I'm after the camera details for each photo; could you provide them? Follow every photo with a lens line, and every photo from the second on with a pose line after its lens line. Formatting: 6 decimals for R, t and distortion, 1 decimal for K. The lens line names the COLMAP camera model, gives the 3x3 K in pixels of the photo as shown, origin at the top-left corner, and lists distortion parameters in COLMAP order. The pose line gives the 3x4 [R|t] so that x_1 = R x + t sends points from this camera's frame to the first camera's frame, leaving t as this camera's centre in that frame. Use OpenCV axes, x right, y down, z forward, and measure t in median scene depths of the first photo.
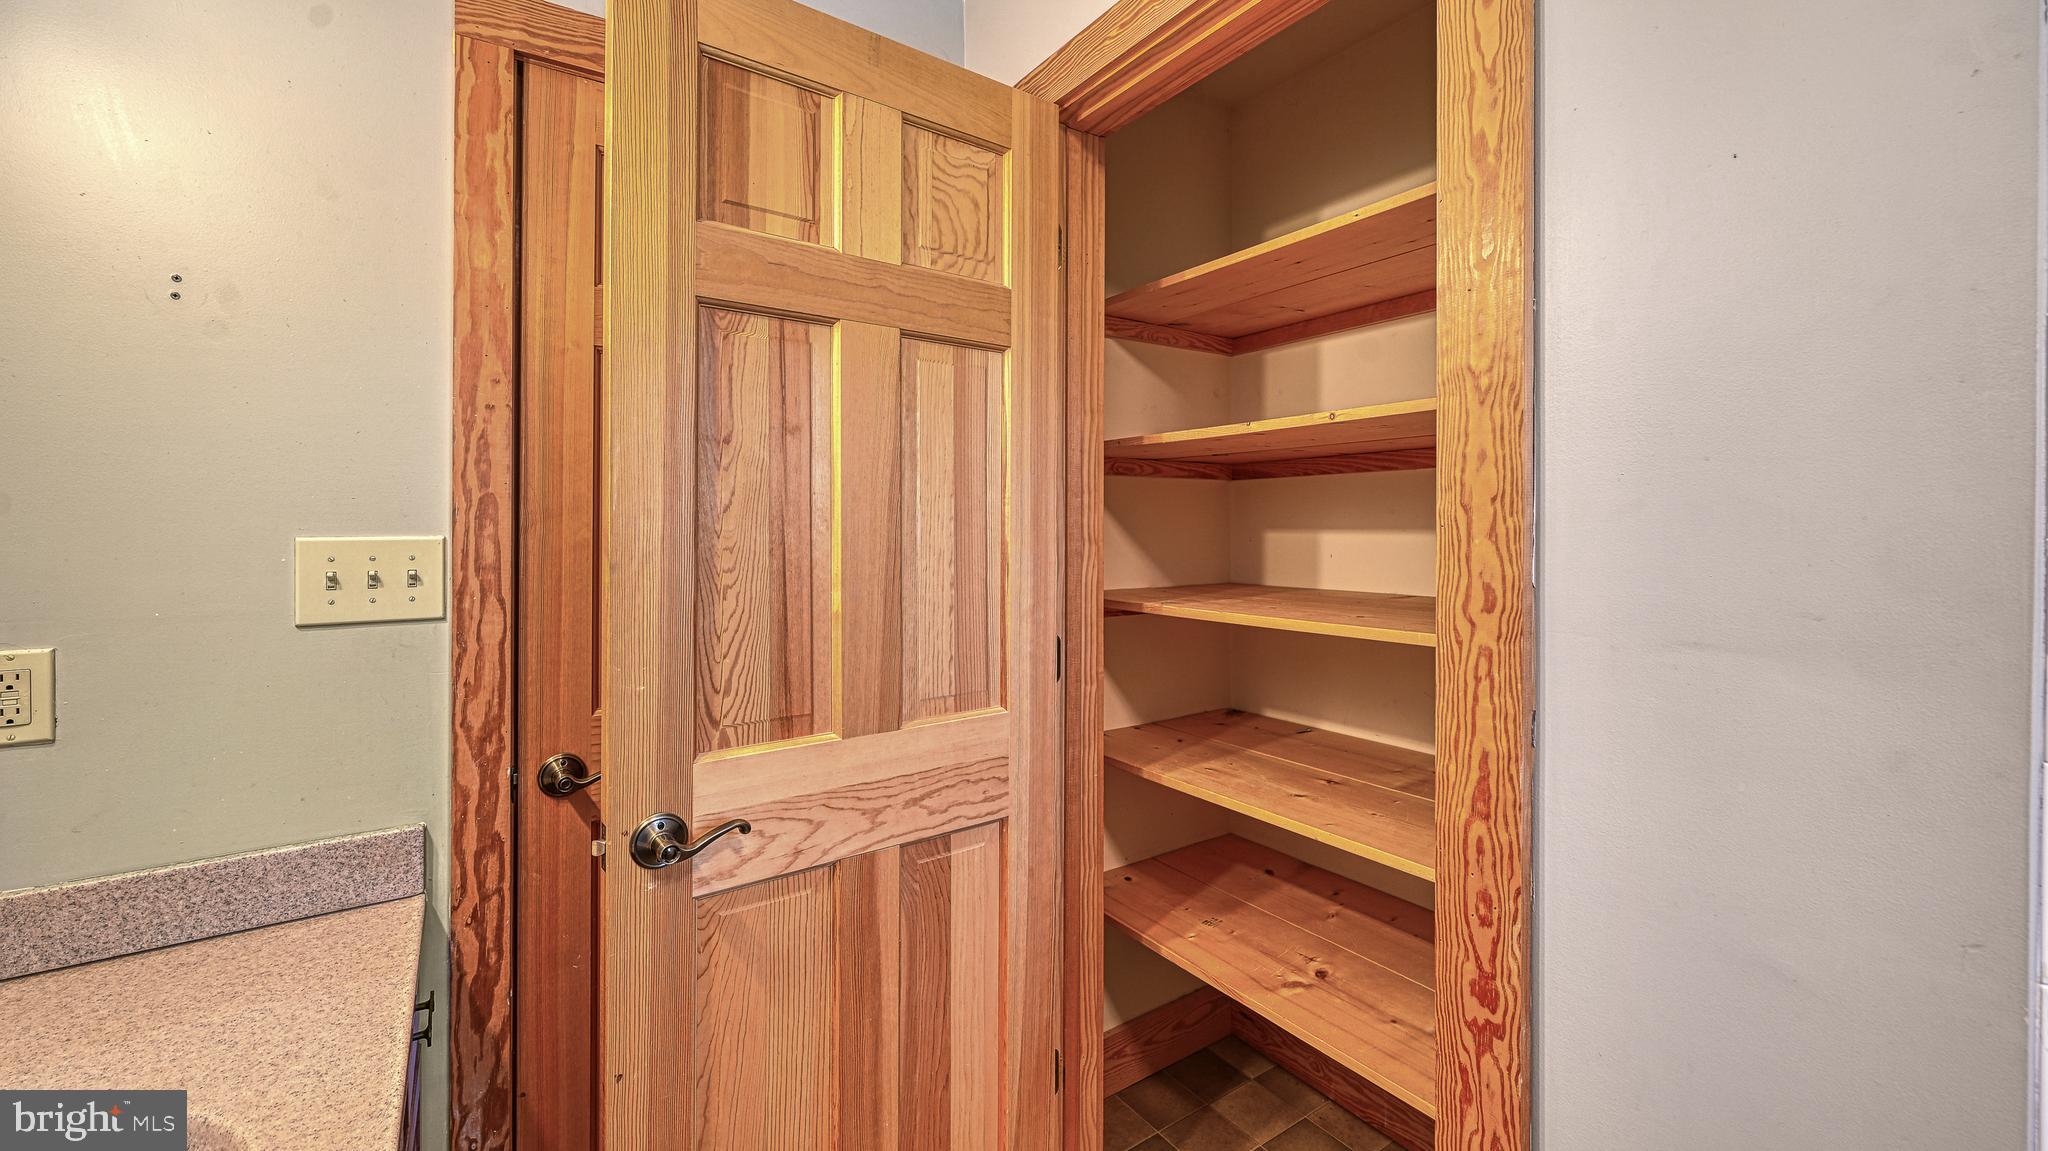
lens RADIAL K [[836.2, 0, 1027.4], [0, 836.2, 526.9], [0, 0, 1]] dist [-0.007731, 0.000712]
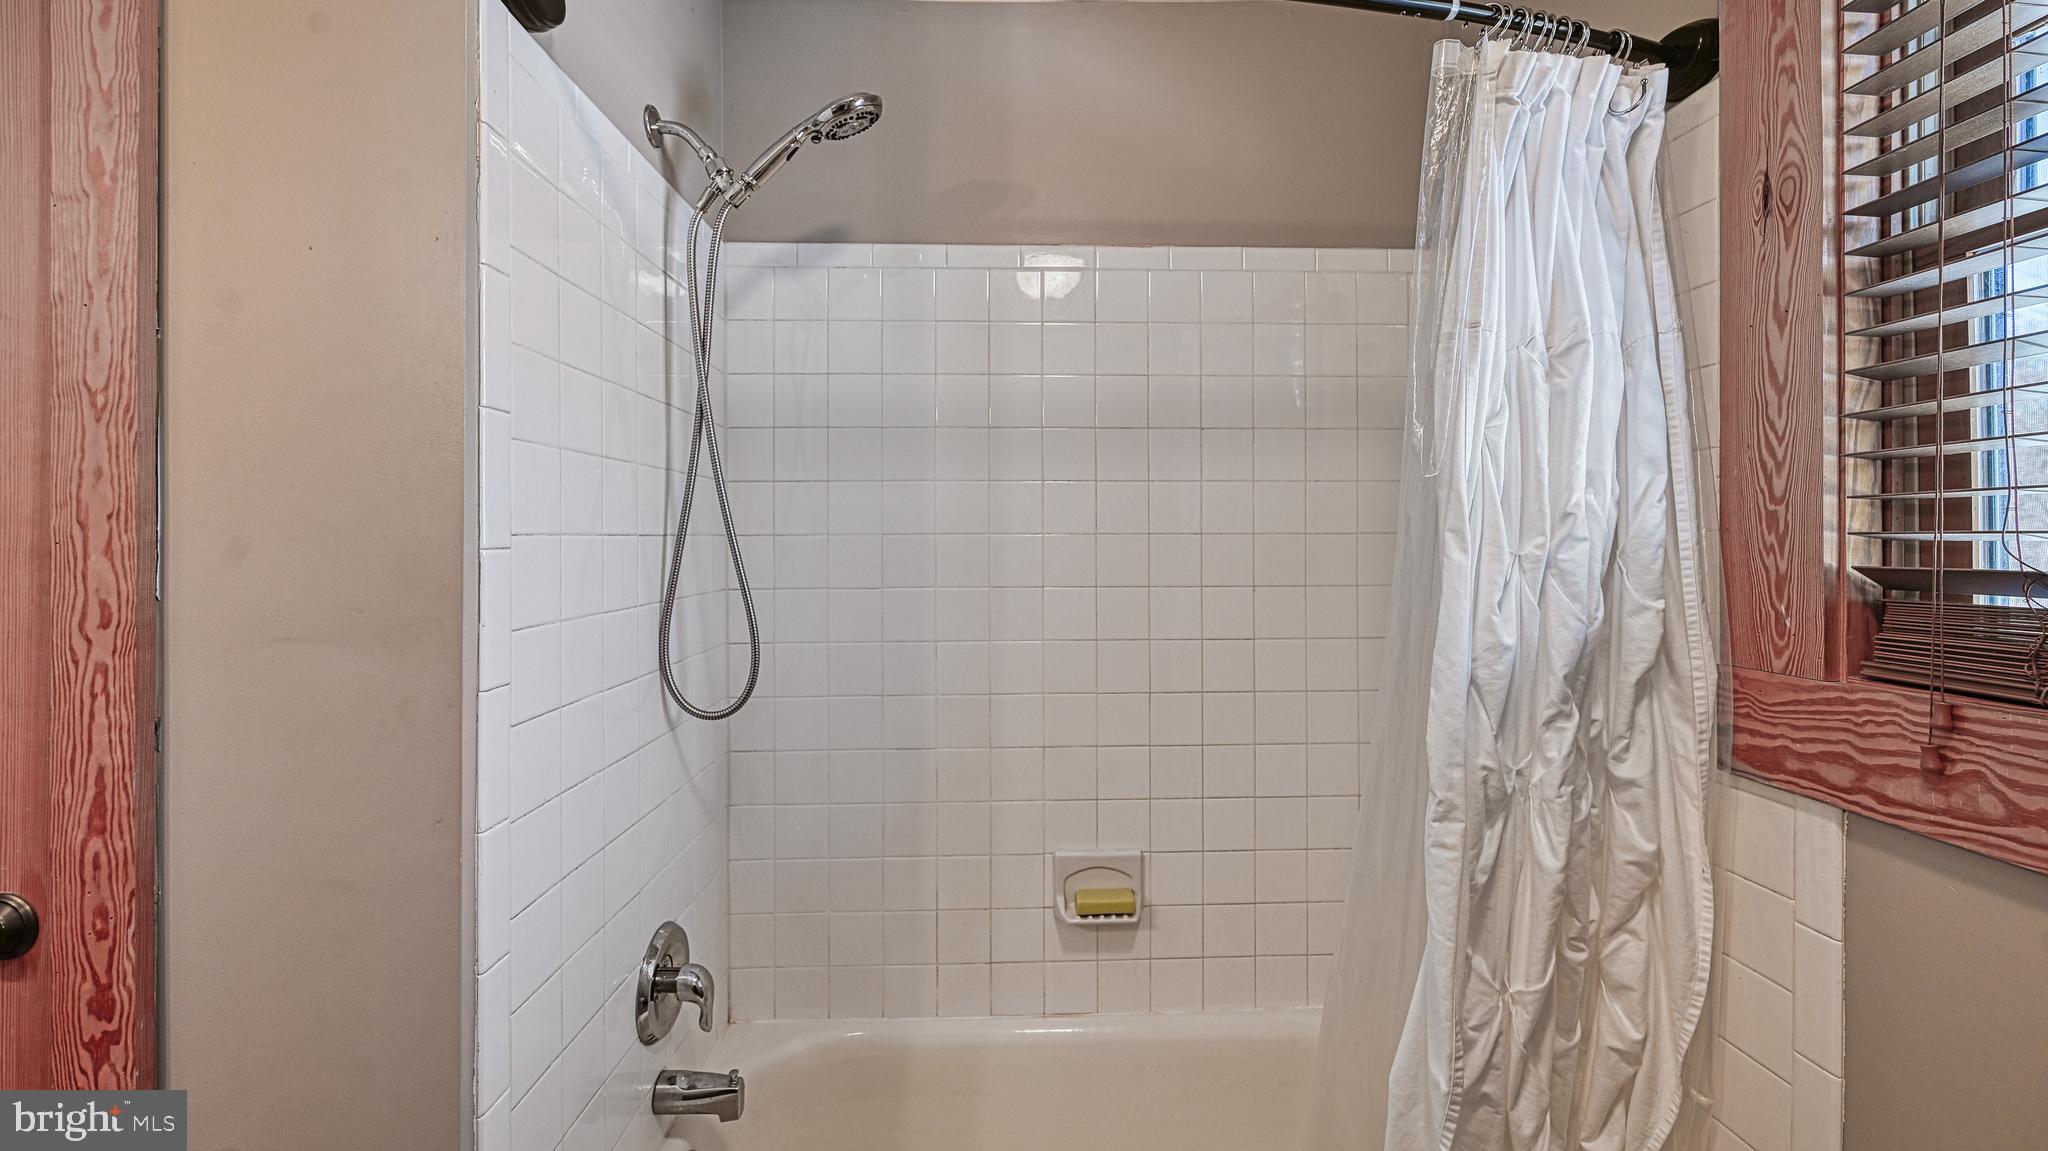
lens RADIAL K [[836.2, 0, 1028.8], [0, 836.2, 541.9], [0, 0, 1]] dist [-0.007731, 0.000712]
pose [[0.542260, -0.004153, 0.840200, 0.316726], [0.005698, 0.999983, 0.001265, 0.002872], [-0.840191, 0.004101, 0.542275, -0.486335]]
